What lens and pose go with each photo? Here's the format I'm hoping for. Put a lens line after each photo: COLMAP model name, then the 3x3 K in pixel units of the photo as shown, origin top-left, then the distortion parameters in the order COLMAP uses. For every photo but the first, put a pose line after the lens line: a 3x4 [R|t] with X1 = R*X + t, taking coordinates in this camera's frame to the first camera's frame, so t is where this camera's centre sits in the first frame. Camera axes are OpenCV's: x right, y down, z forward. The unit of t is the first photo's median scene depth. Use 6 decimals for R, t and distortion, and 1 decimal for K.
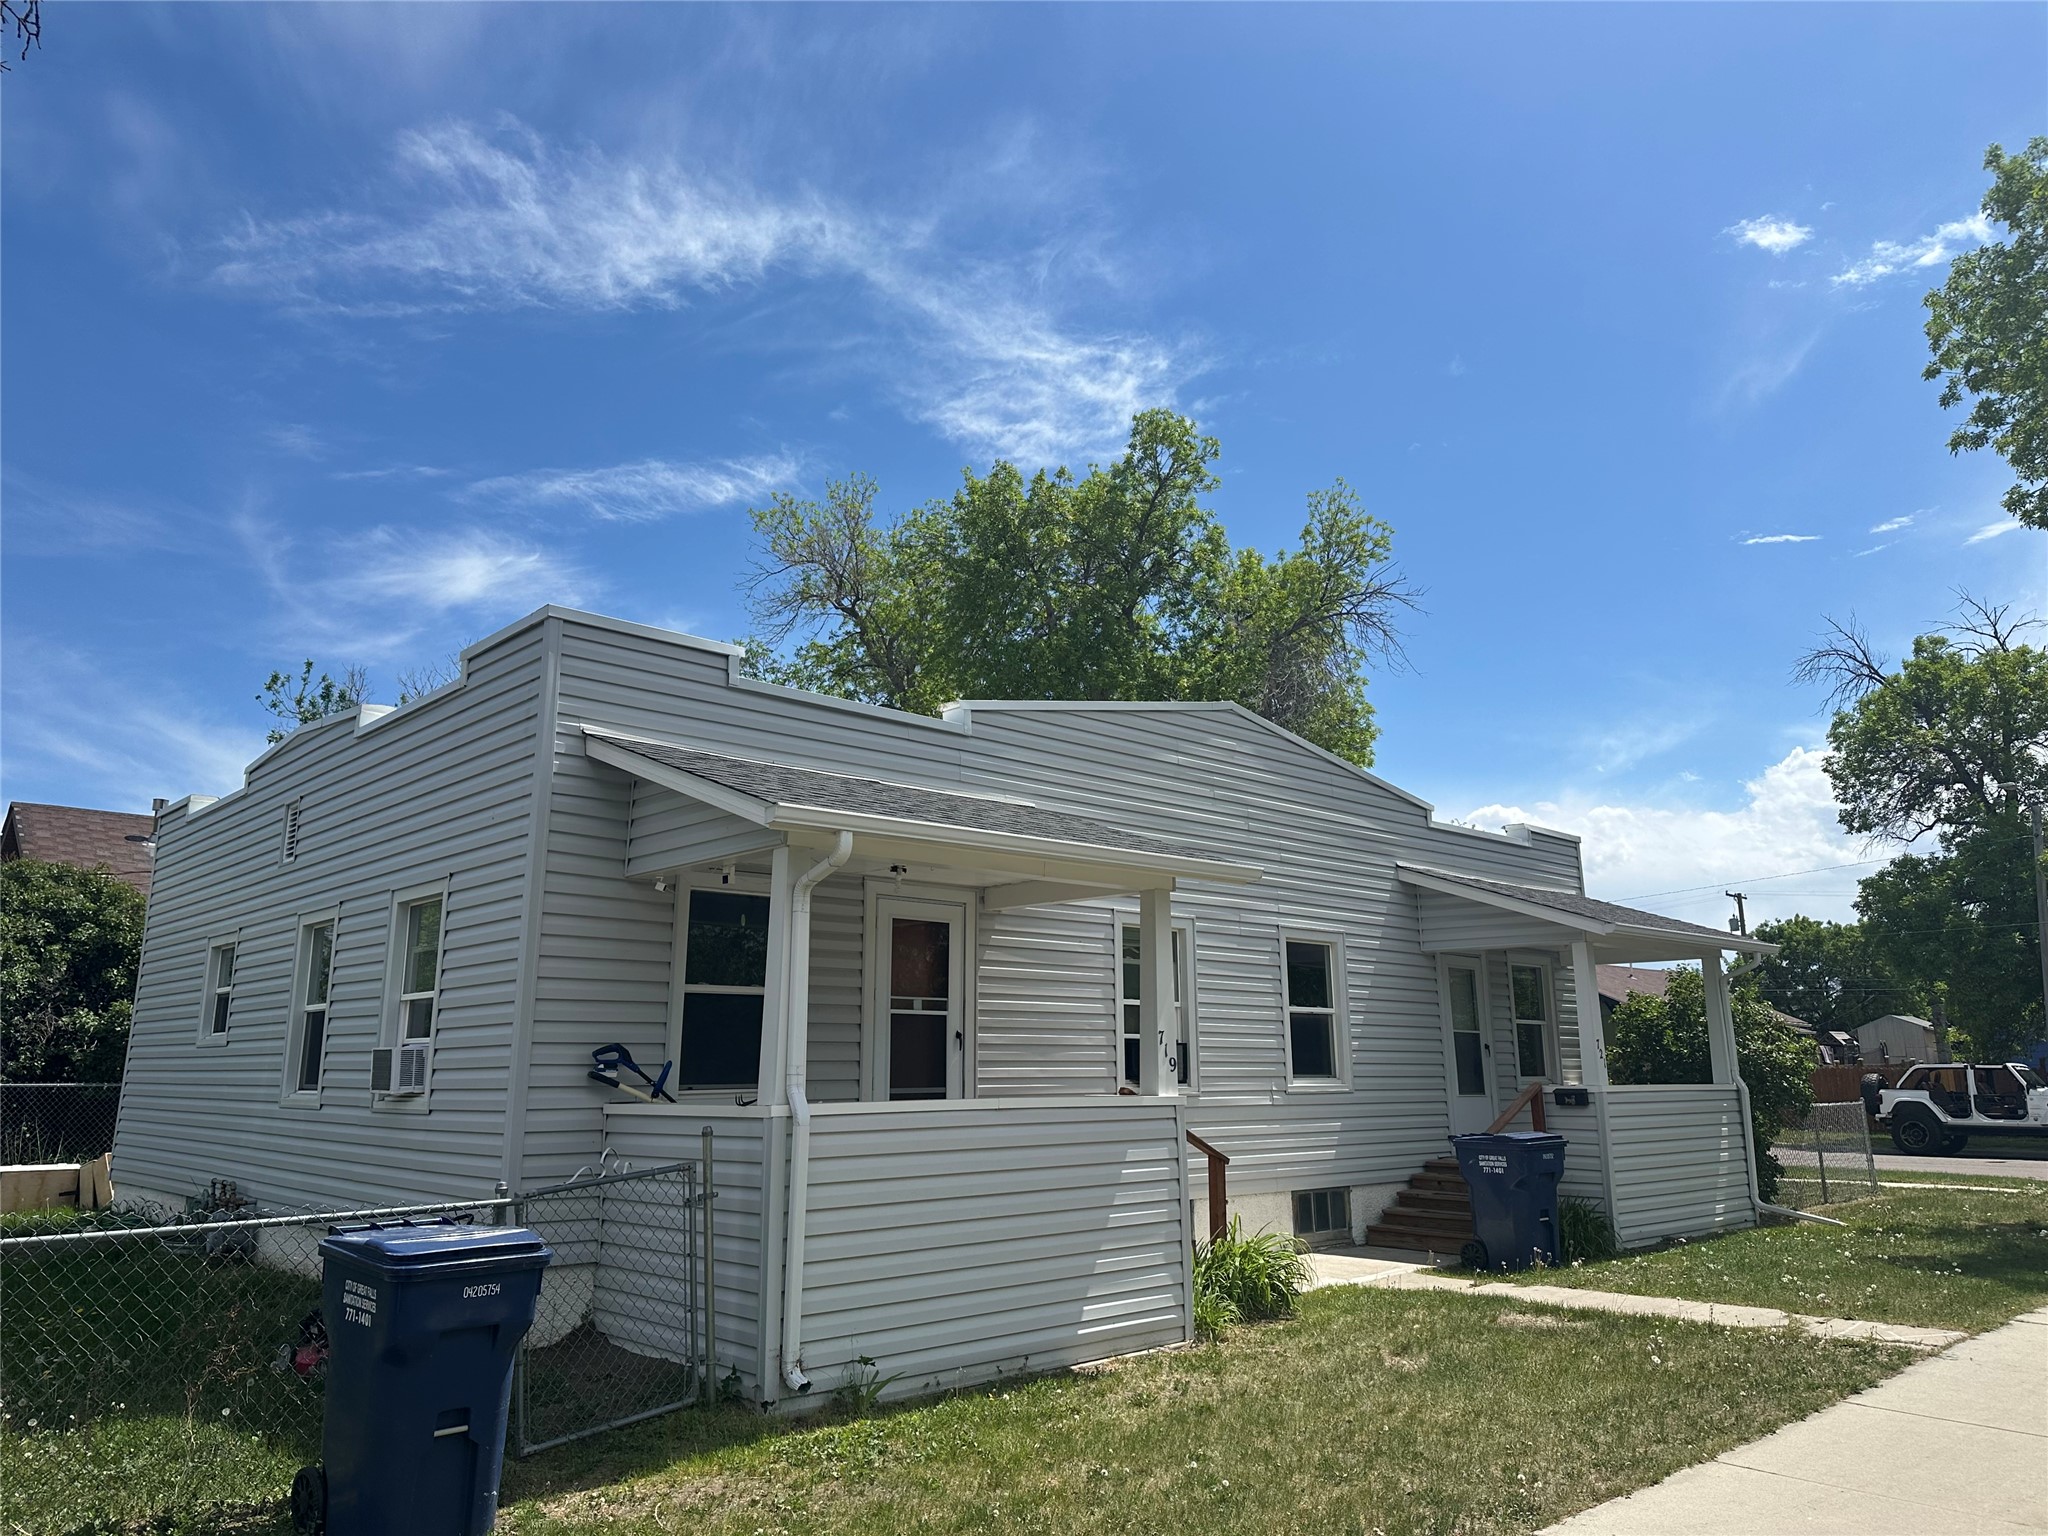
lens RADIAL K [[1440.5, 0, 1026.0], [0, 1440.5, 771.3], [0, 0, 1]] dist [0.001779, 0.000079]
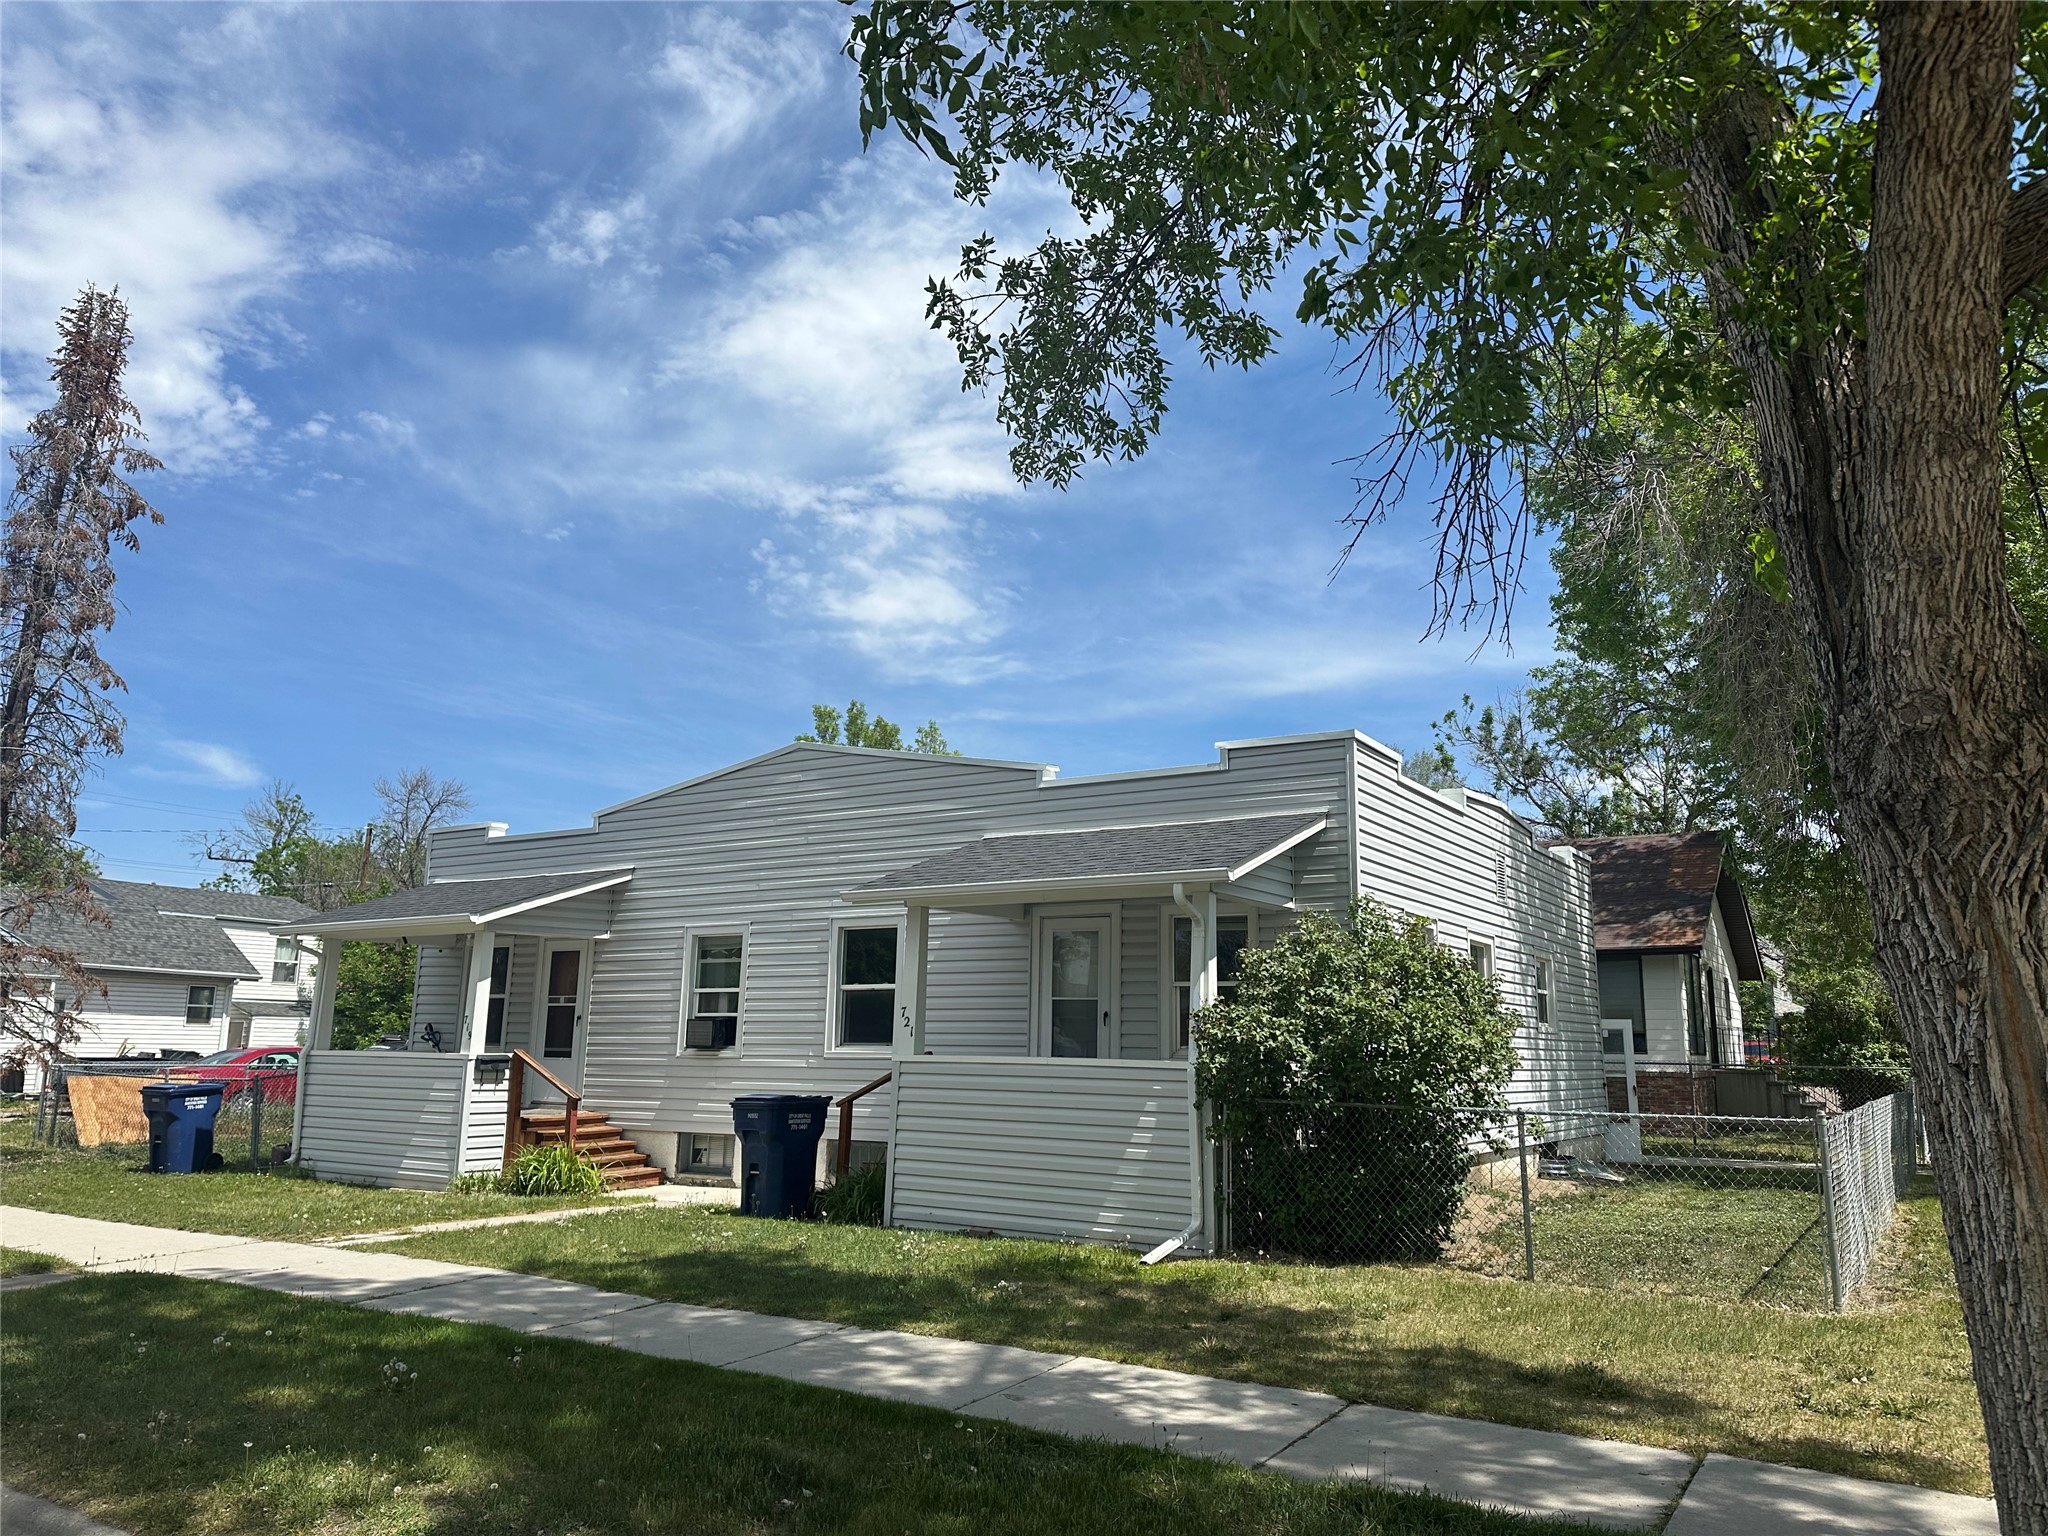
lens RADIAL K [[1440.5, 0, 1027.4], [0, 1440.5, 760.9], [0, 0, 1]] dist [0.001779, 0.000079]
pose [[0.277088, -0.177510, -0.944305, 1.412474], [0.187200, 0.973927, -0.128148, 0.168699], [0.942432, -0.141266, 0.303094, 0.843425]]
